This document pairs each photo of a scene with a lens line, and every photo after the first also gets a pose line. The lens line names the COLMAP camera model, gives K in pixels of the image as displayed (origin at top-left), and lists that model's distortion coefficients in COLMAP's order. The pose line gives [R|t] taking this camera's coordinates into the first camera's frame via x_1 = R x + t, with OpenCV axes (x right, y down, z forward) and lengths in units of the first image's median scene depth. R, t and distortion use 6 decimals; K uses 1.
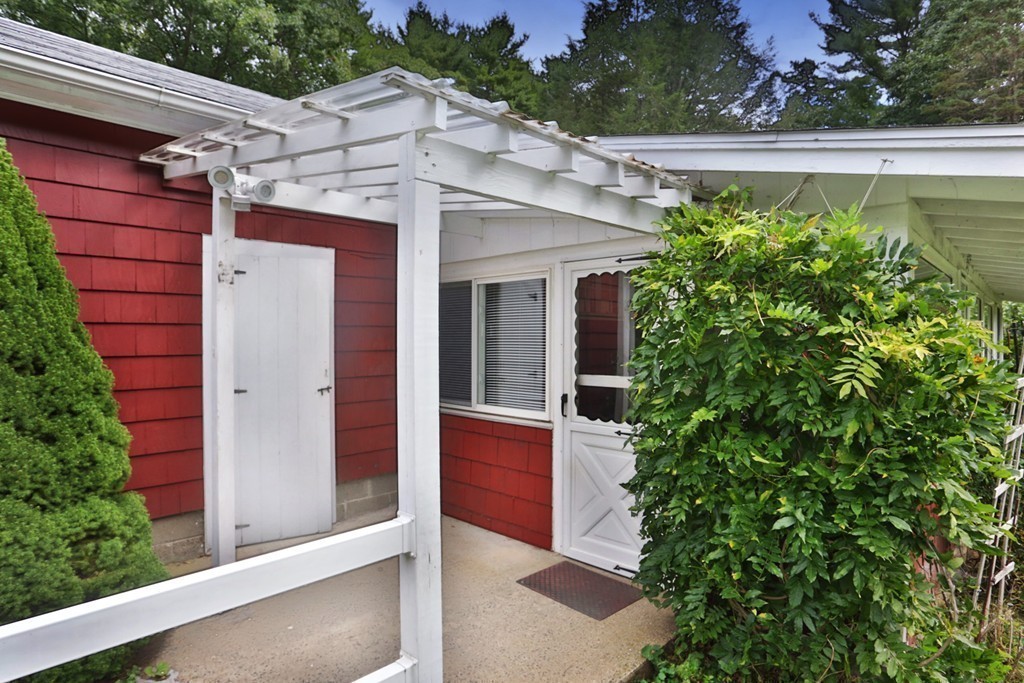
lens RADIAL K [[577.1, 0, 512.0], [0, 577.1, 341.5], [0, 0, 1]] dist [-0.067293, 0.000246]
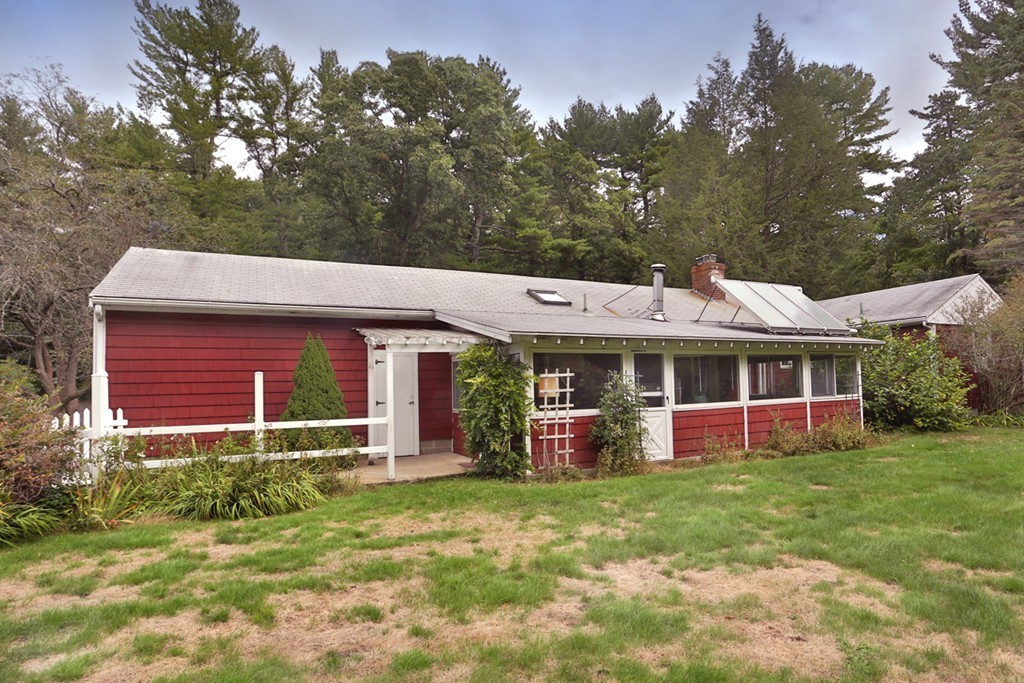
lens RADIAL K [[577.1, 0, 512.0], [0, 577.1, 341.5], [0, 0, 1]] dist [-0.067293, 0.000246]
pose [[0.931046, -0.049434, -0.361538, 0.117272], [0.021873, 0.996560, -0.079934, 0.001792], [0.364246, 0.066514, 0.928925, -0.146980]]
